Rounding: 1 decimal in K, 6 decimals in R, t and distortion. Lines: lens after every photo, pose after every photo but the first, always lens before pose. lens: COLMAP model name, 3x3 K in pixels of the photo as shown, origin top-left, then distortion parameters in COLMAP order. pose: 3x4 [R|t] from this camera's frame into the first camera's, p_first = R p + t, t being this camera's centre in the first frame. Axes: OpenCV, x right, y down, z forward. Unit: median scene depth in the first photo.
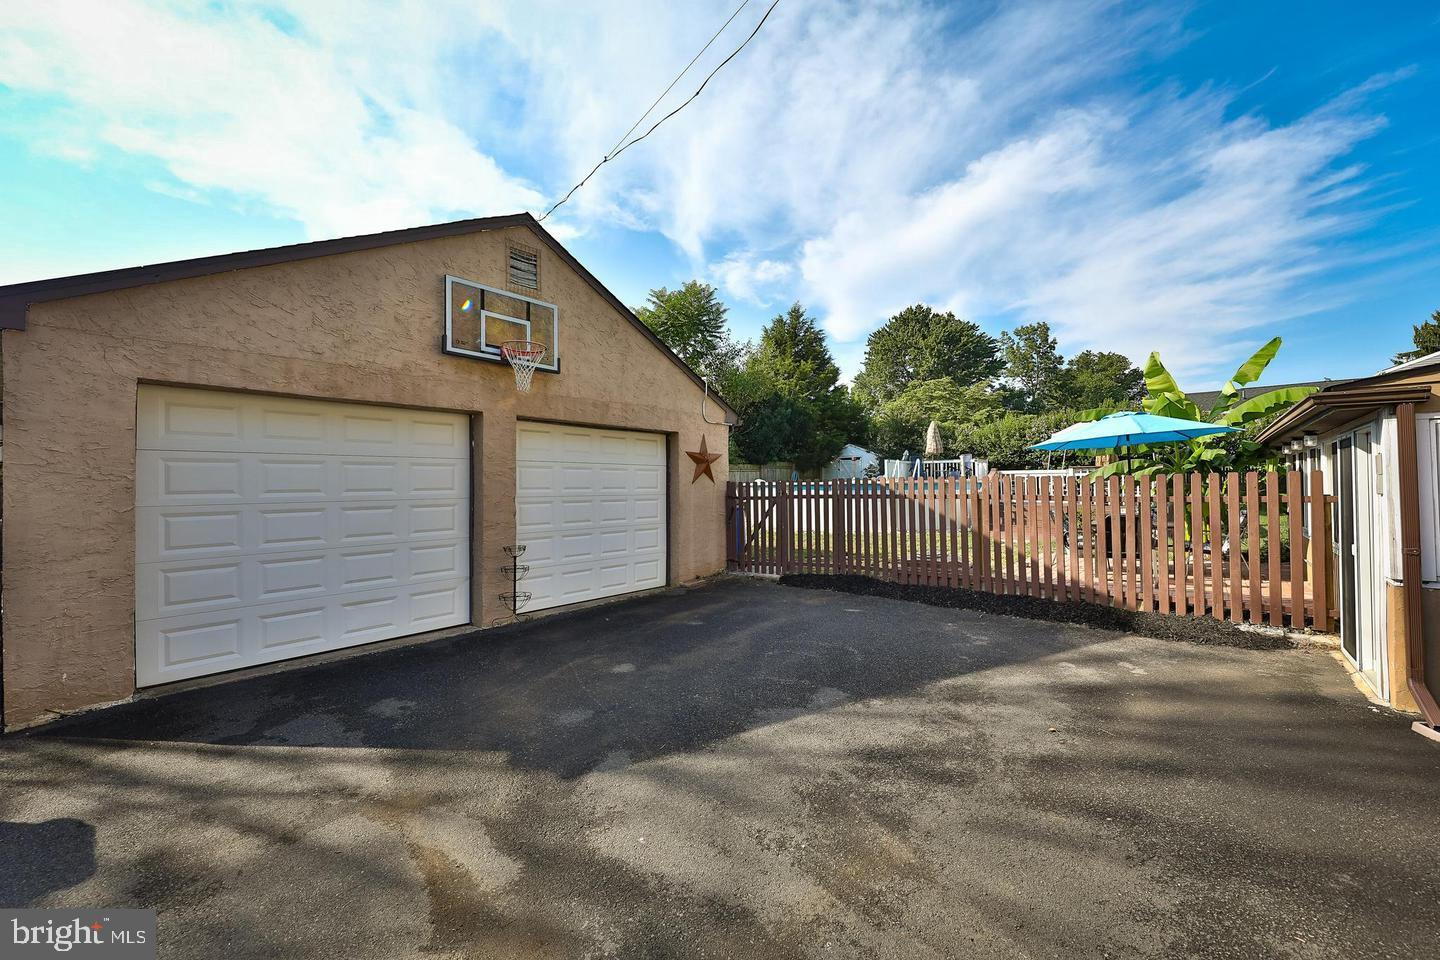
lens RADIAL K [[575.2, 0, 732.0], [0, 575.2, 476.6], [0, 0, 1]] dist [-0.002799, -0.001189]
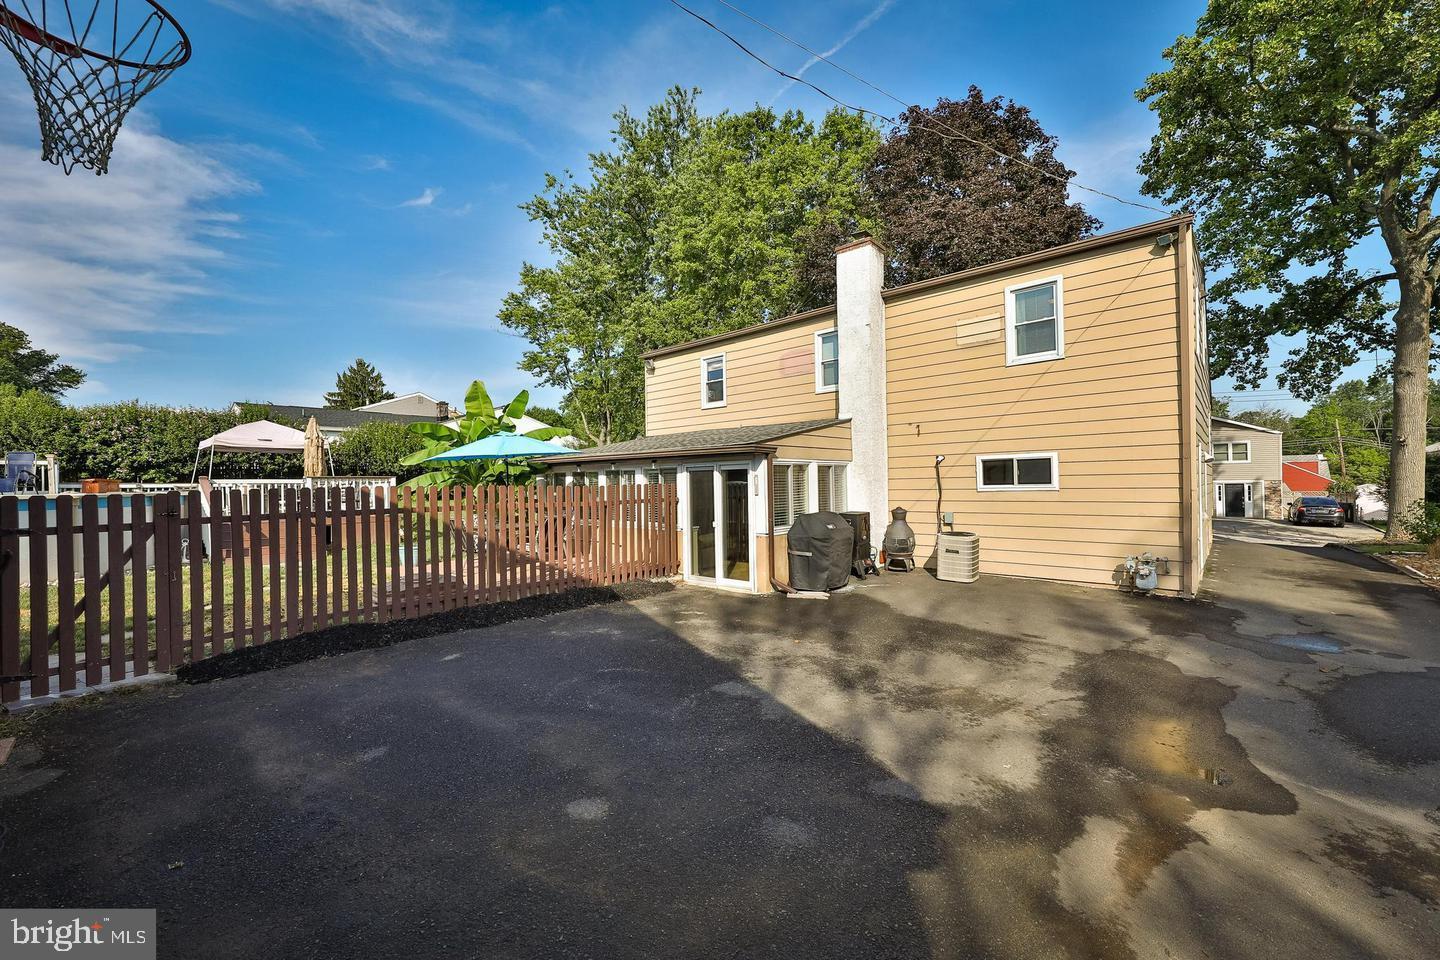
lens RADIAL K [[575.2, 0, 728.5], [0, 575.2, 473.5], [0, 0, 1]] dist [-0.002799, -0.001189]
pose [[0.027198, 0.024304, 0.999335, -0.991960], [0.003277, 0.999697, -0.024402, 0.011510], [-0.999625, 0.003939, 0.027110, 1.078188]]
